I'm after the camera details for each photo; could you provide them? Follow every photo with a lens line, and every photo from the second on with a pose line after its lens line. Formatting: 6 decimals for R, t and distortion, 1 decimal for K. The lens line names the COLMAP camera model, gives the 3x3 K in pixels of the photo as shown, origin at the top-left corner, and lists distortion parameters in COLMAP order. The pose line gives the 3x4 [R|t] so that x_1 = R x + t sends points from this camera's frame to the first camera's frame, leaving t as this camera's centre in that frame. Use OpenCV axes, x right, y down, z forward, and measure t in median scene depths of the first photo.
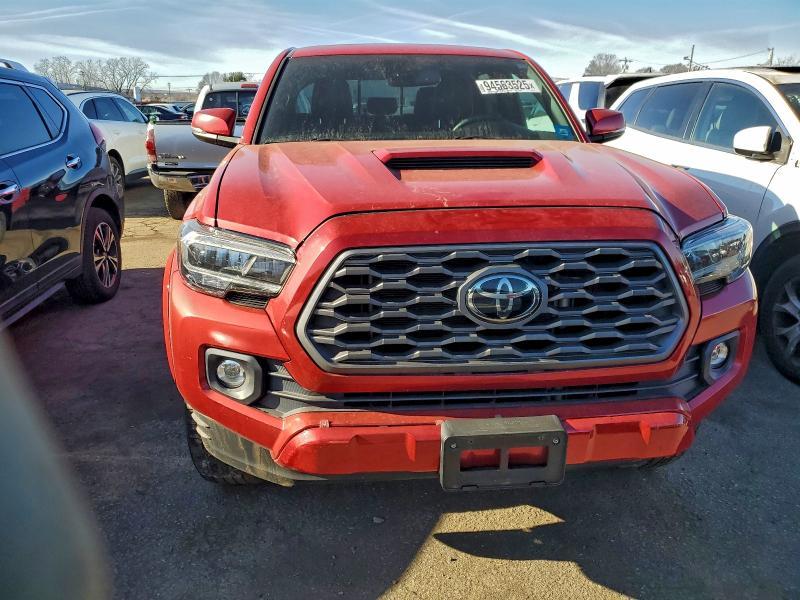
lens RADIAL K [[661.3, 0, 400.0], [0, 661.3, 300.0], [0, 0, 1]] dist [0.006167, 0.008816]
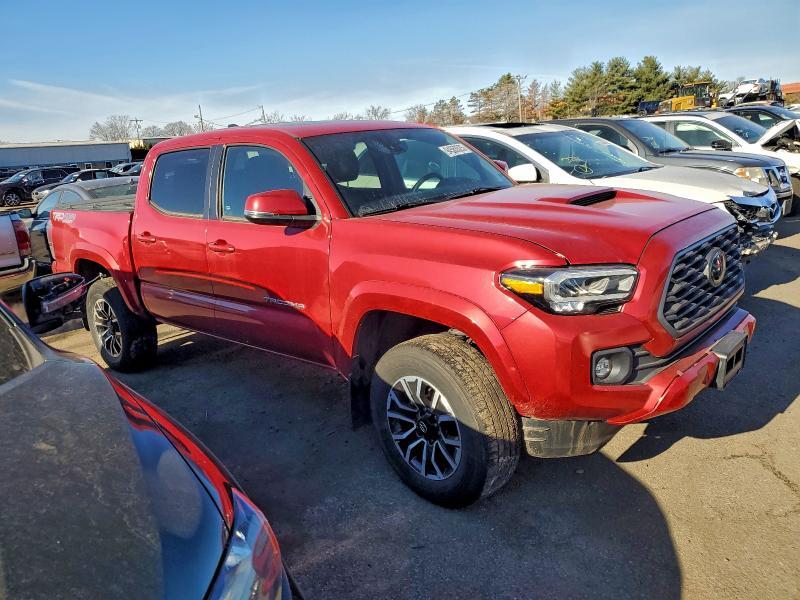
lens RADIAL K [[661.3, 0, 400.0], [0, 661.3, 300.0], [0, 0, 1]] dist [0.006167, 0.008816]
pose [[0.716849, -0.219111, 0.661905, -1.135641], [0.269702, 0.962578, 0.026553, -0.135837], [-0.642953, 0.159482, 0.749118, 0.190551]]
